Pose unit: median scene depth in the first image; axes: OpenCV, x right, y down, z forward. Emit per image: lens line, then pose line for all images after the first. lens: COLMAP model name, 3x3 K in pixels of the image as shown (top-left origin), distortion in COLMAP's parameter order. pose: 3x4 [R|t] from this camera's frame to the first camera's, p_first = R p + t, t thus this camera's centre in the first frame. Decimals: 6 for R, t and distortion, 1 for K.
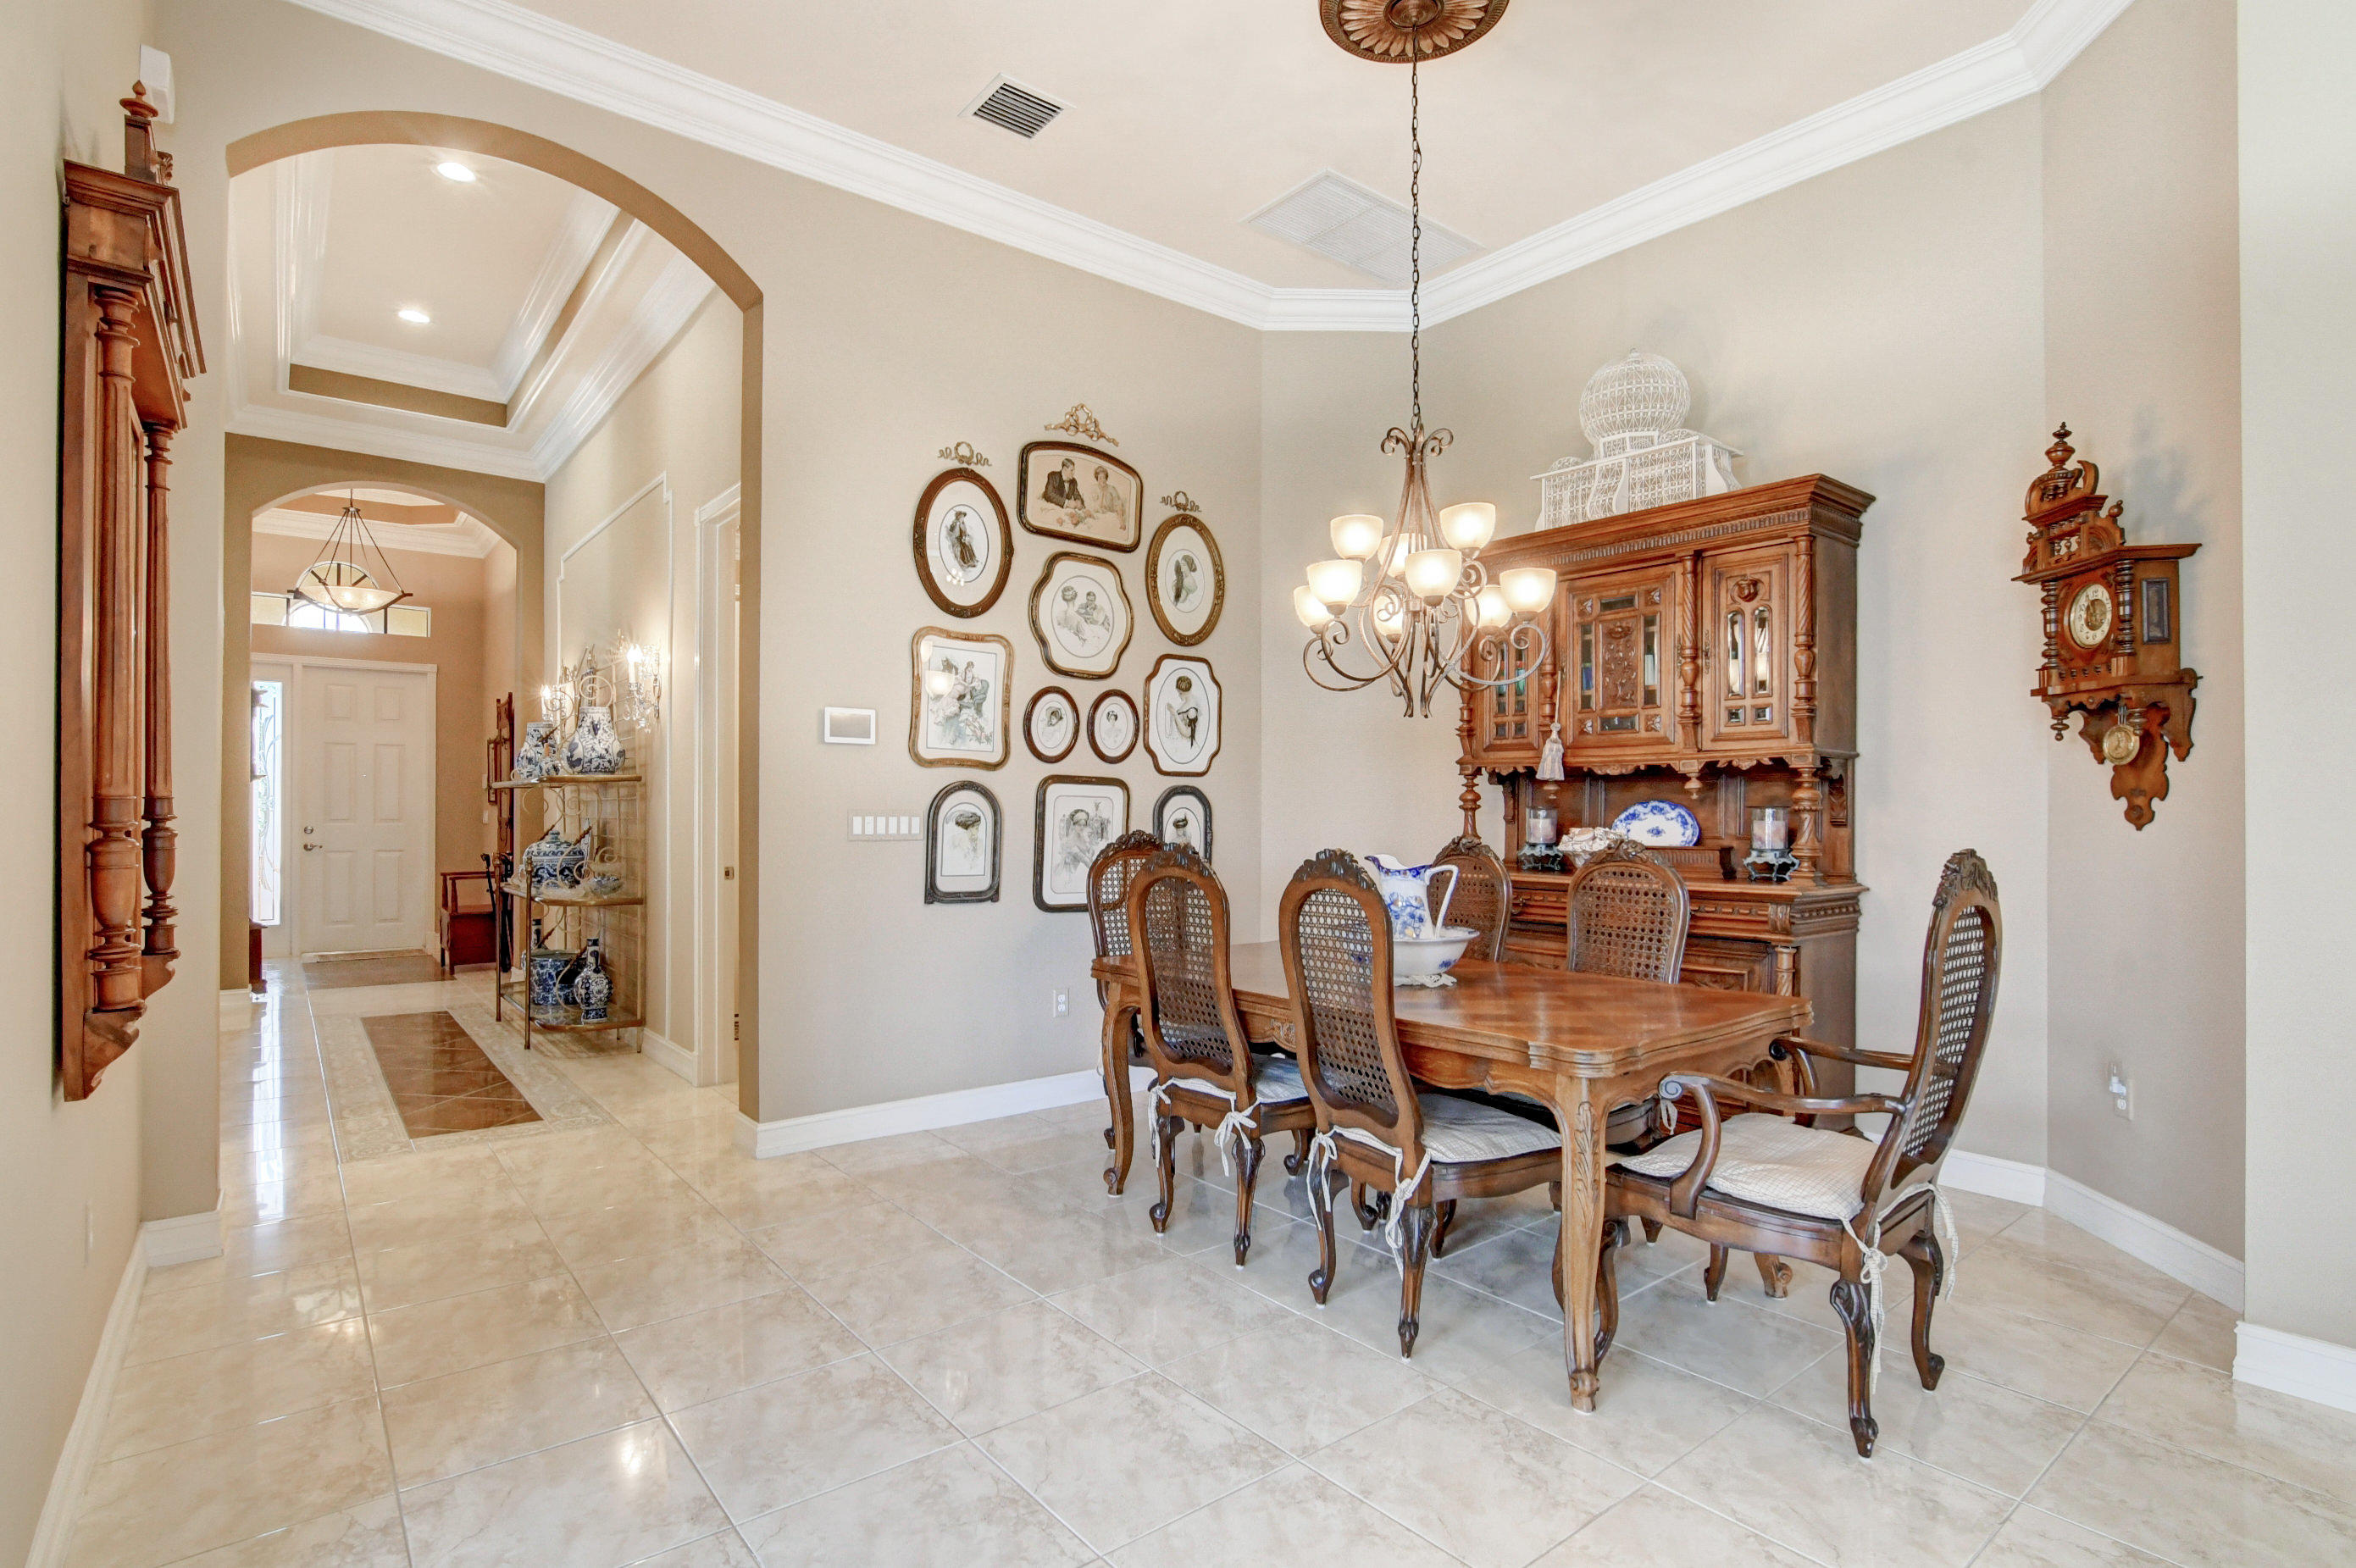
lens RADIAL K [[1153.8, 0, 1167.8], [0, 1153.8, 807.2], [0, 0, 1]] dist [-0.032052, 0.010575]
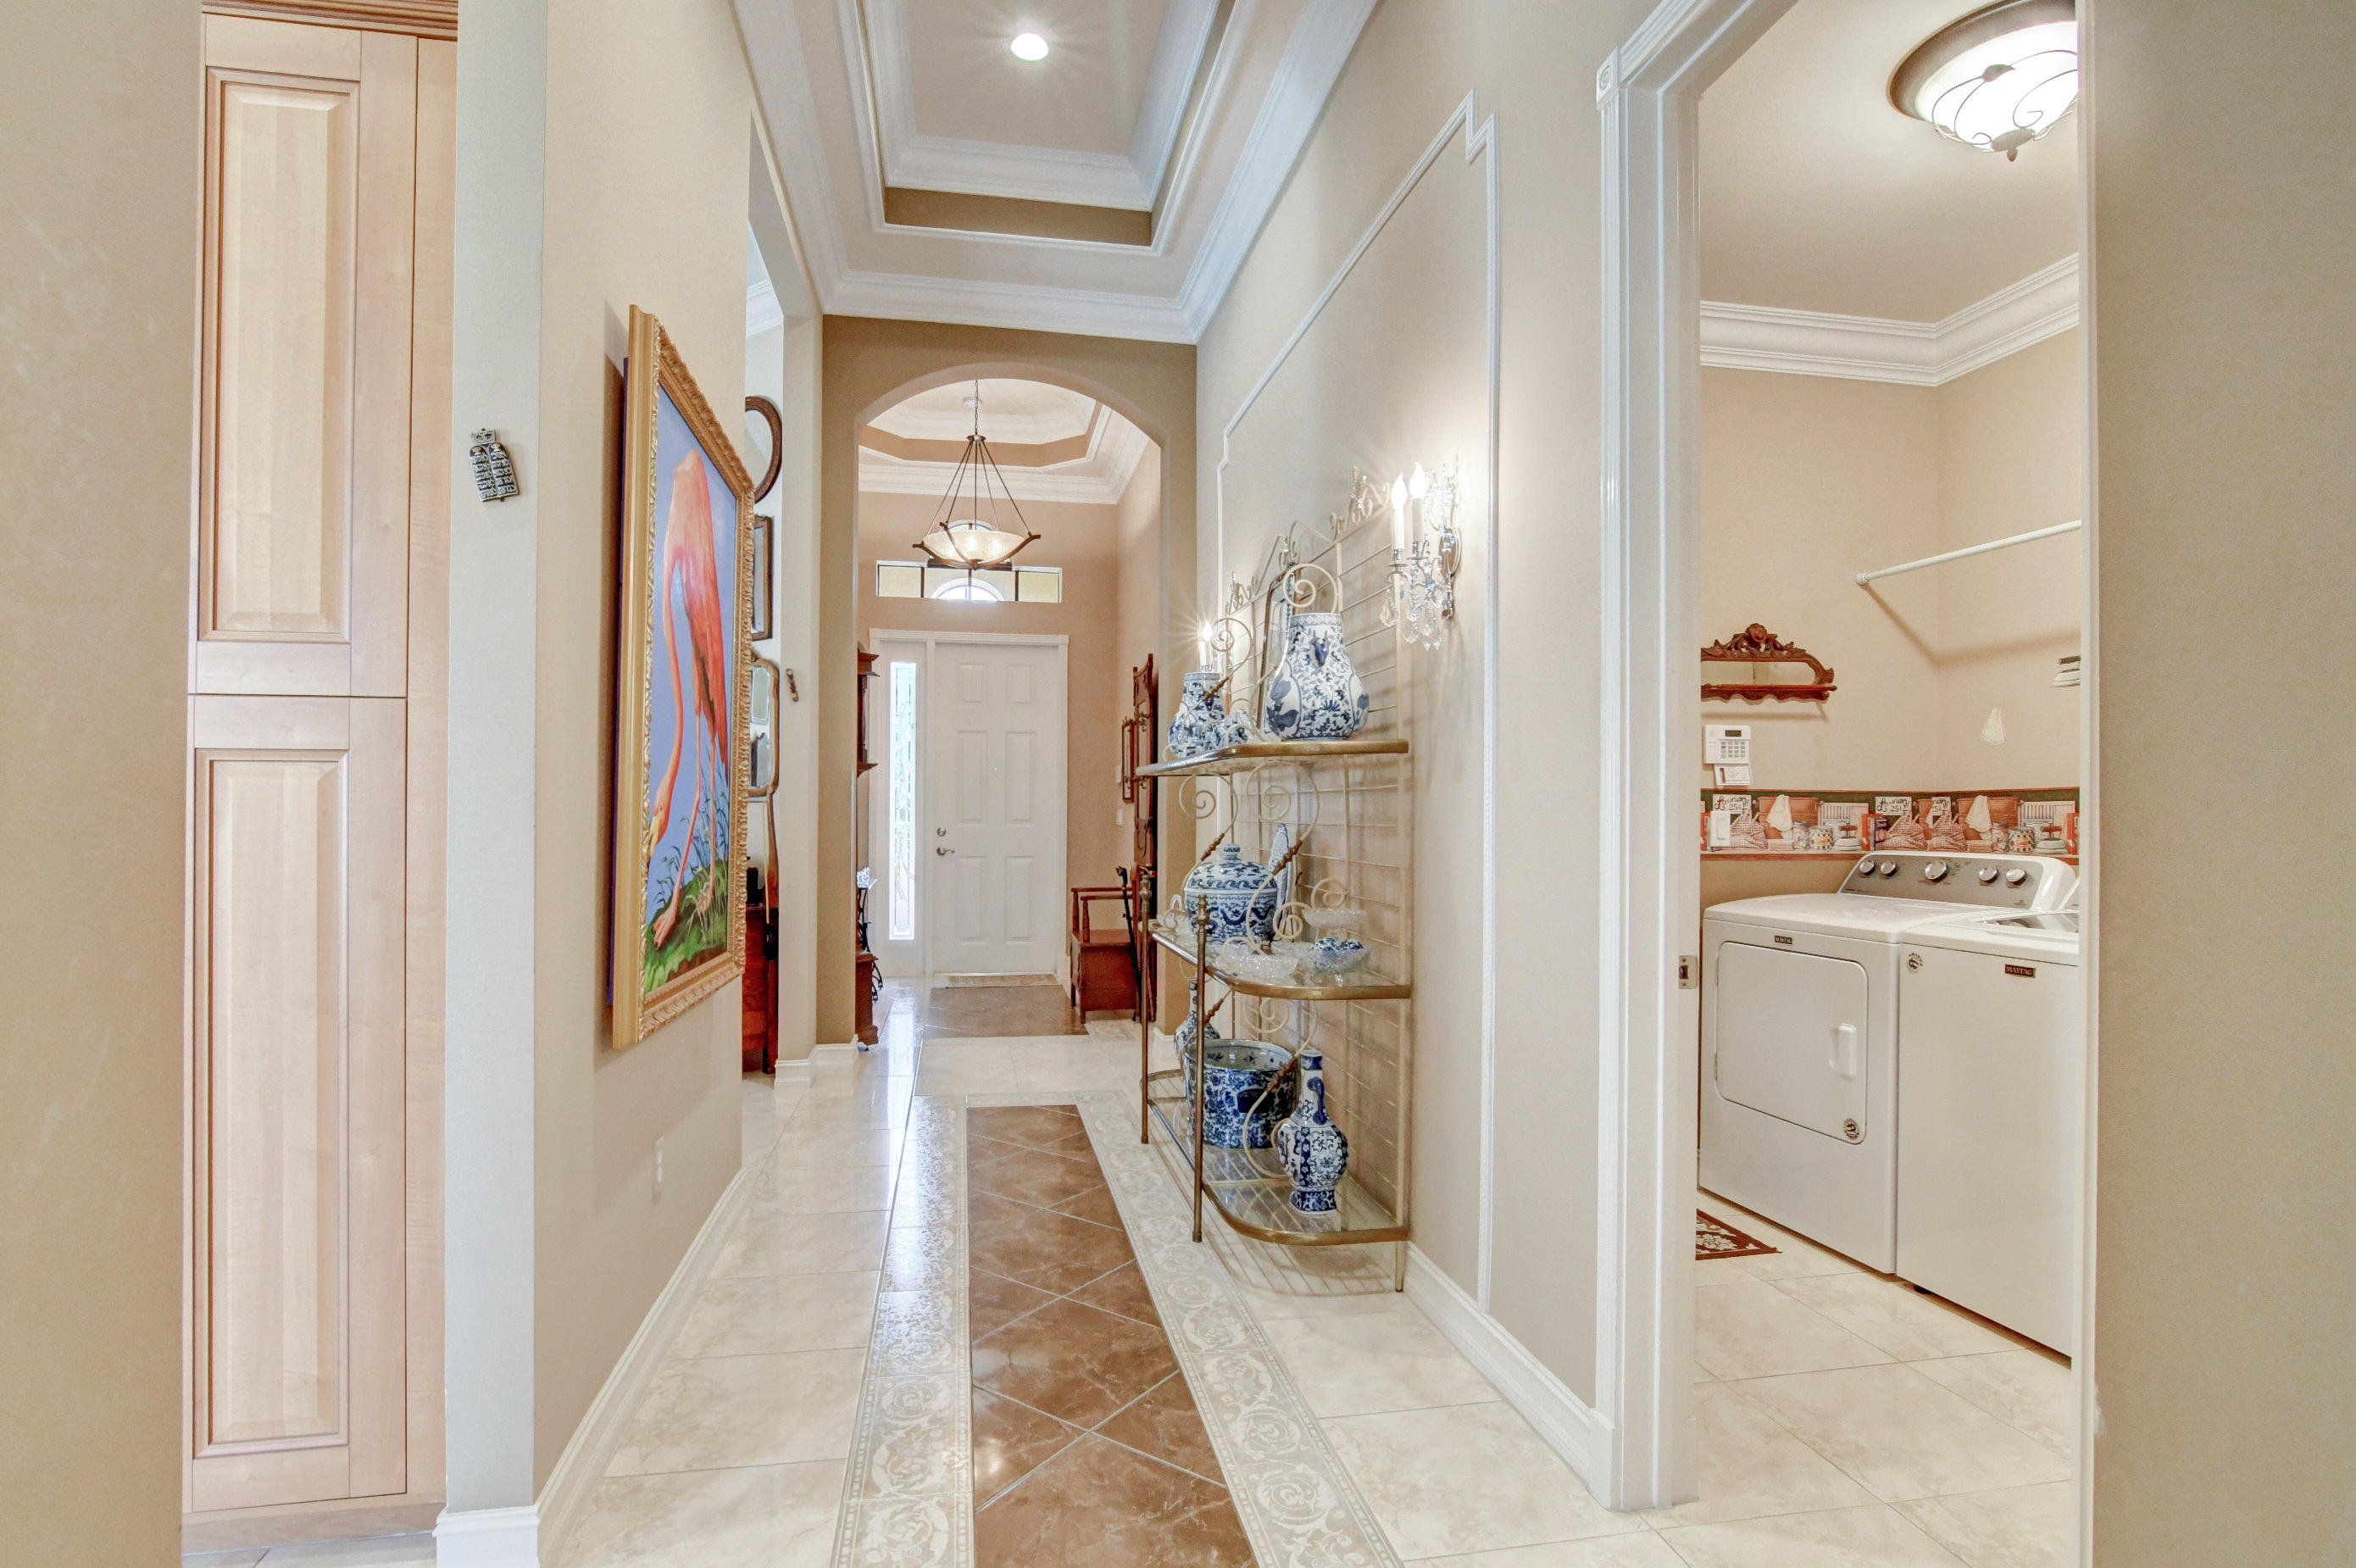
lens RADIAL K [[1153.9, 0, 1167.8], [0, 1153.9, 807.2], [0, 0, 1]] dist [-0.032052, 0.010575]
pose [[0.882515, 0.001584, -0.470282, -0.313591], [-0.001461, 0.999999, 0.000626, 0.001055], [0.470283, 0.000135, 0.882516, 0.504557]]
